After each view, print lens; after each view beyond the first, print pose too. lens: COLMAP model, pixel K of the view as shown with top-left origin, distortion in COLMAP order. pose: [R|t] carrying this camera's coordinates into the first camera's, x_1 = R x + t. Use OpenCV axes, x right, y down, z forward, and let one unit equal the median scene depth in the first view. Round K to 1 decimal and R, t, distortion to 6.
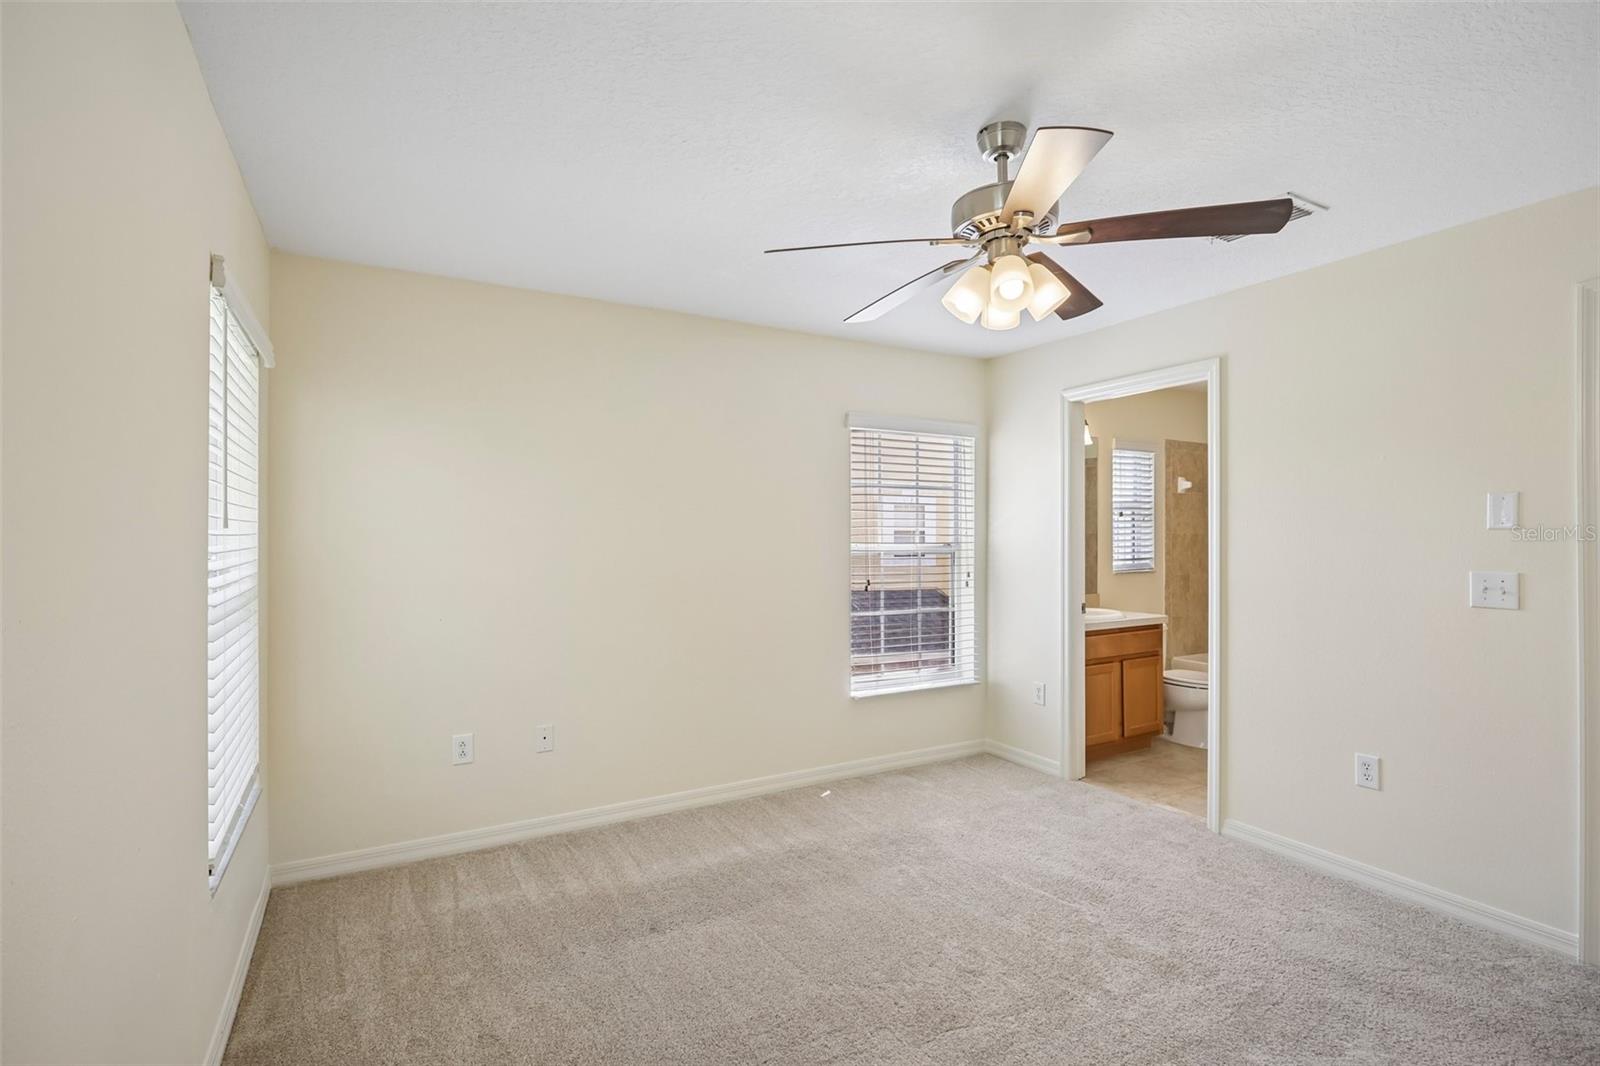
lens RADIAL K [[746.4, 0, 803.2], [0, 746.4, 528.7], [0, 0, 1]] dist [0.000617, 0.000296]
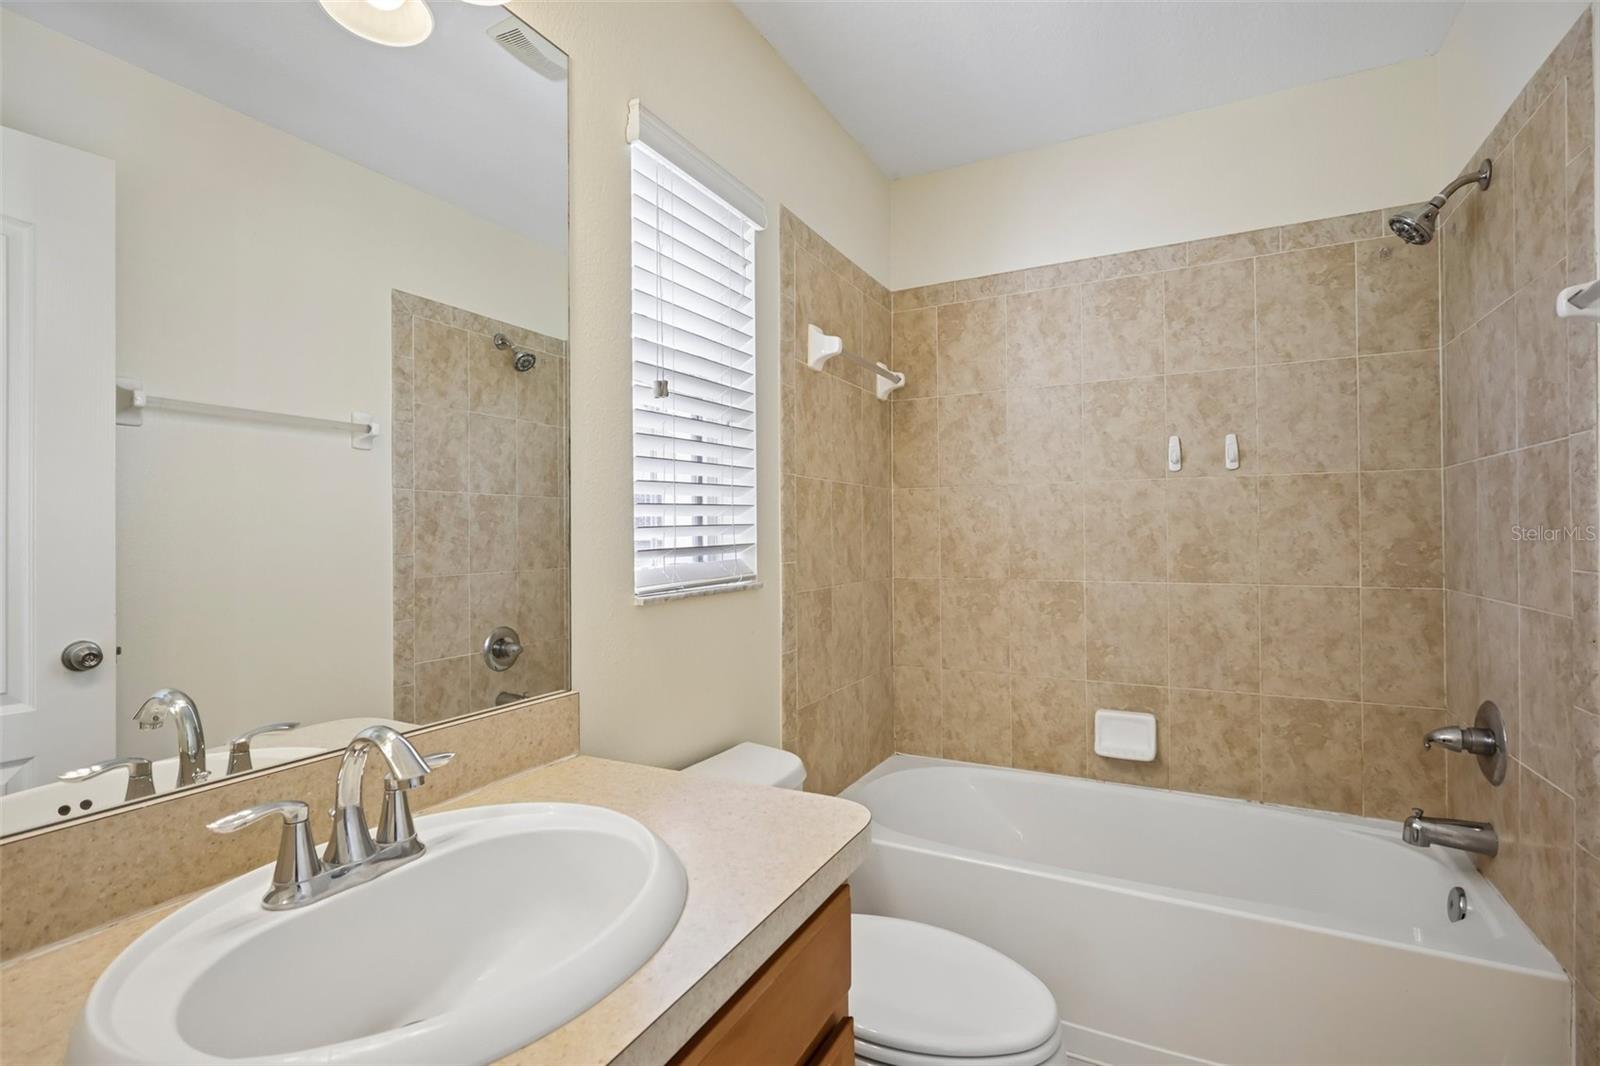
lens RADIAL K [[746.4, 0, 803.2], [0, 746.4, 528.7], [0, 0, 1]] dist [0.000617, 0.000296]
pose [[0.837932, -0.003864, 0.545761, 0.303055], [0.006509, 0.999975, -0.002914, 0.032801], [-0.545736, 0.005995, 0.837936, 0.702641]]
